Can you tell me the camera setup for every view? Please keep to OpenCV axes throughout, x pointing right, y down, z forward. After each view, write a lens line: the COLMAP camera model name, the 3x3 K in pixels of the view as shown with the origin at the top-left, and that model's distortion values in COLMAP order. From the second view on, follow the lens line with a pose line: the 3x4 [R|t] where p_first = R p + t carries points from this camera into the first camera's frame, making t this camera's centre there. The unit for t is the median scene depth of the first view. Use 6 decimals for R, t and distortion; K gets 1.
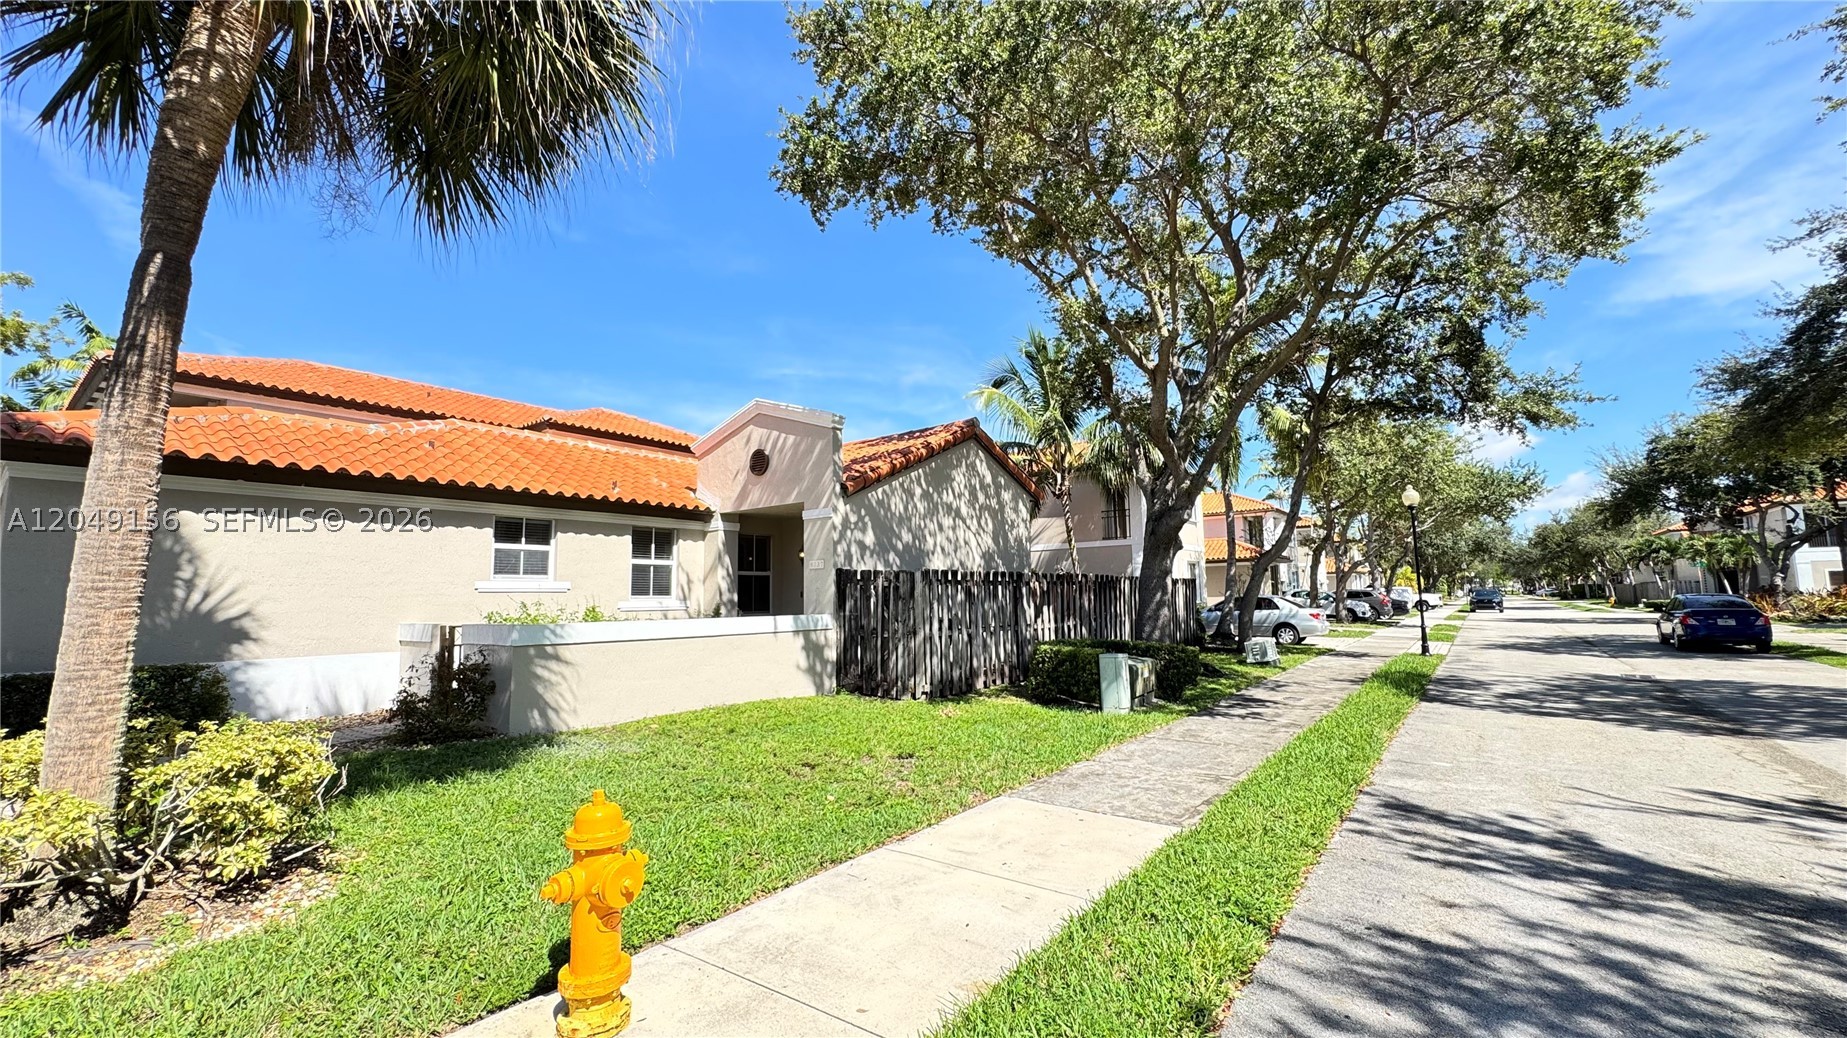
lens RADIAL K [[740.3, 0, 920.6], [0, 740.3, 518.5], [0, 0, 1]] dist [0.000292, 0.000012]
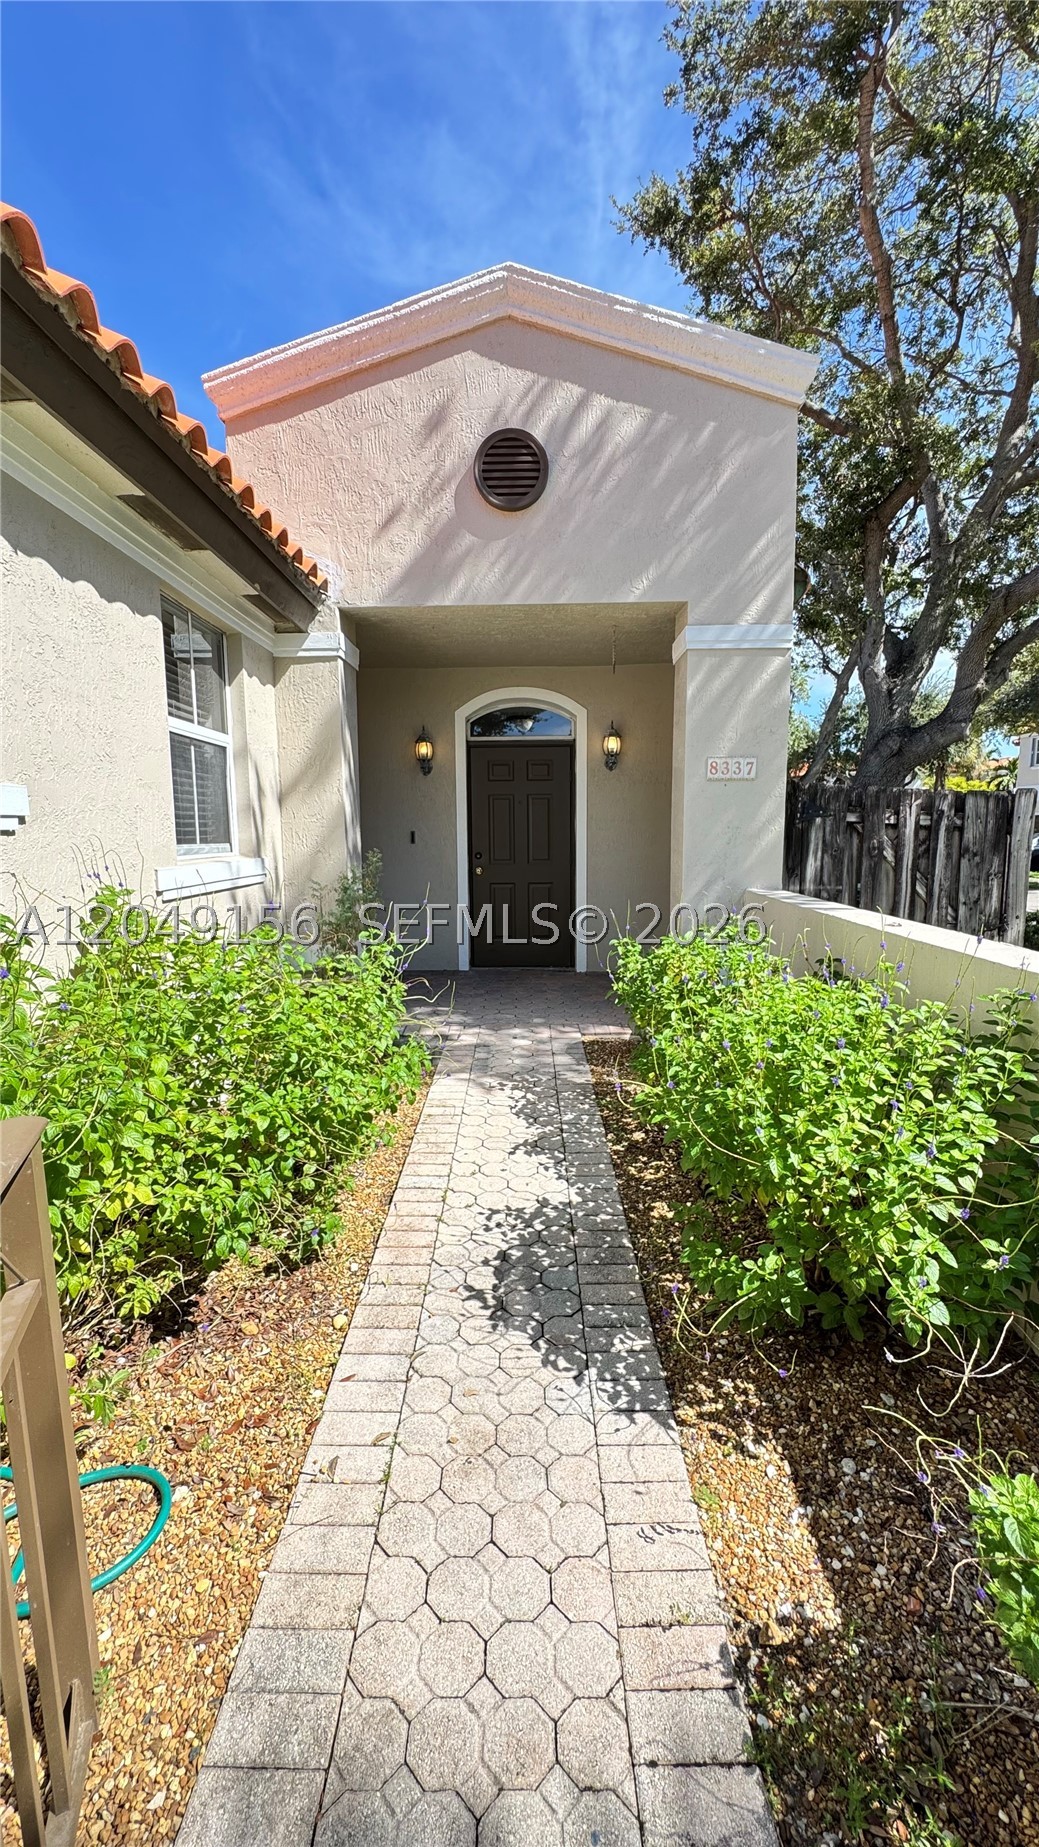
lens RADIAL K [[740.3, 0, 519.5], [0, 740.3, 923.5], [0, 0, 1]] dist [0.000292, 0.000012]
pose [[0.785569, -0.088063, 0.612475, -0.452868], [-0.059908, 0.974347, 0.216932, 0.058326], [-0.615867, -0.207108, 0.760141, 0.683131]]
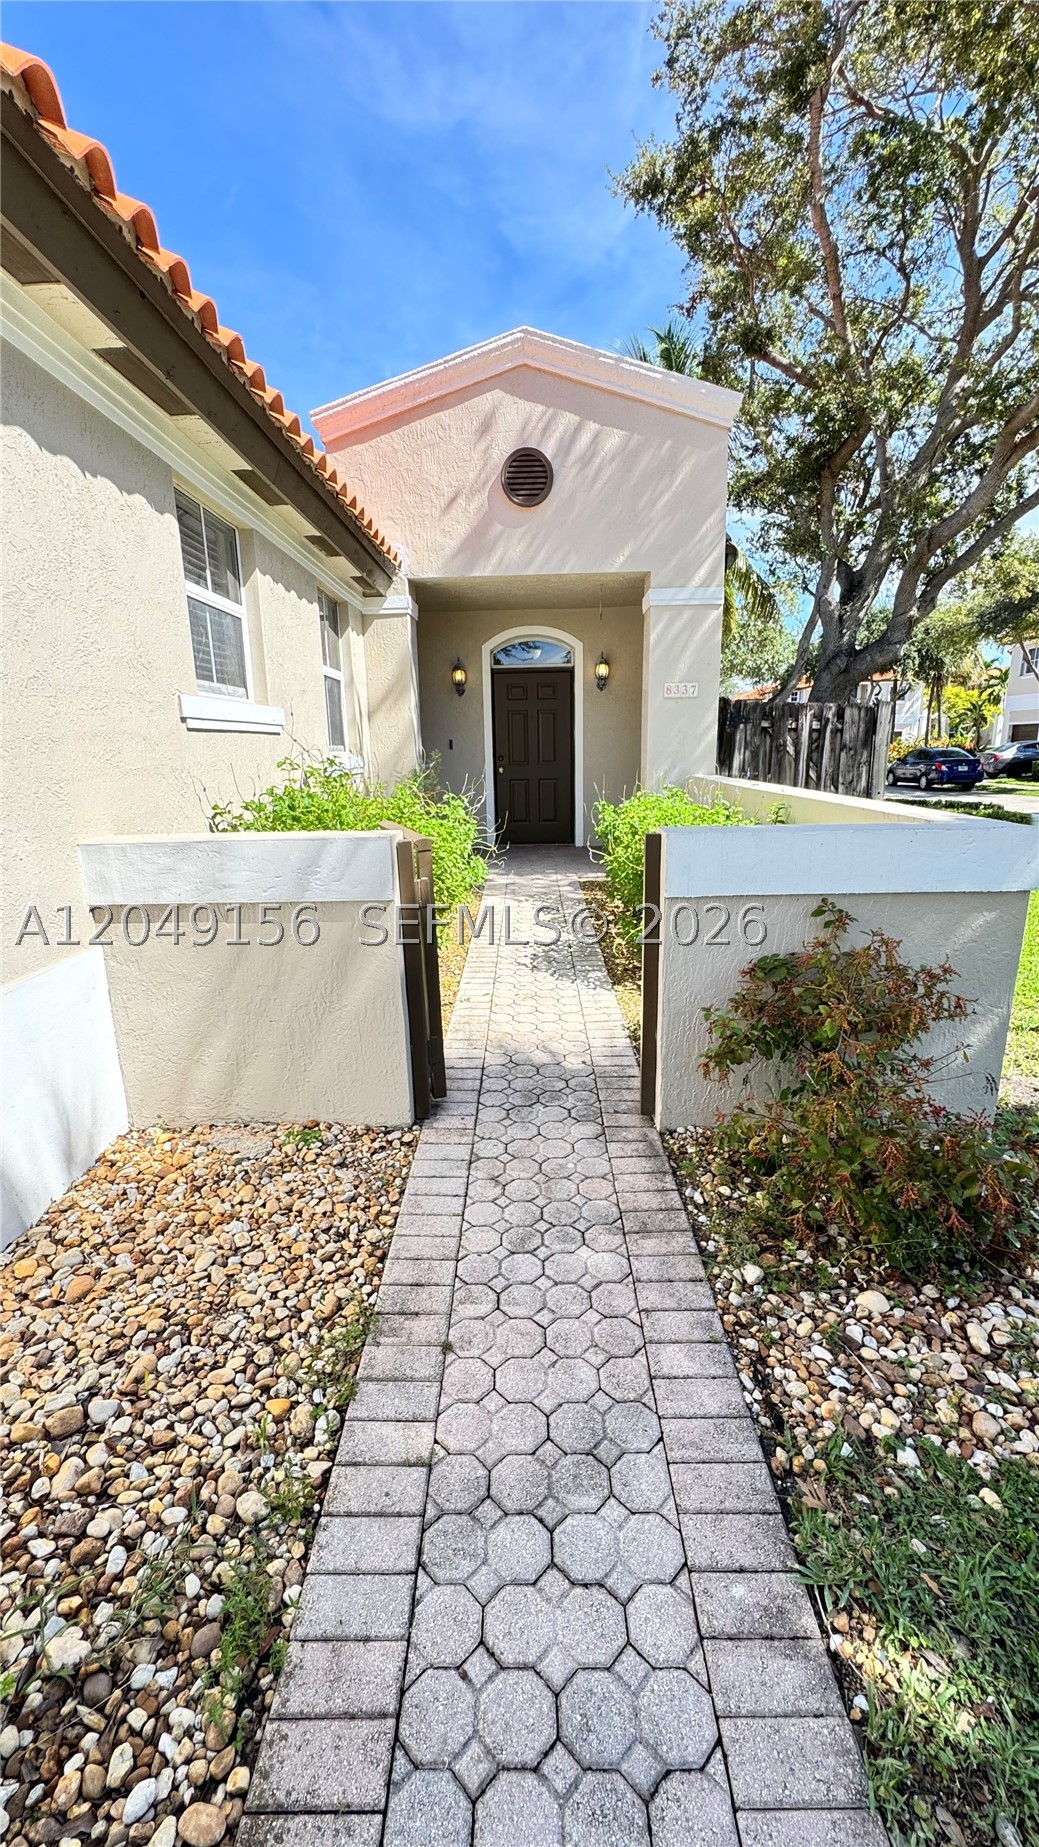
lens RADIAL K [[740.3, 0, 519.5], [0, 740.3, 923.5], [0, 0, 1]] dist [0.000292, 0.000012]
pose [[0.787304, -0.161853, 0.594943, -0.575154], [-0.048311, 0.945770, 0.321226, 0.049991], [-0.614670, -0.281644, 0.736789, 0.543643]]
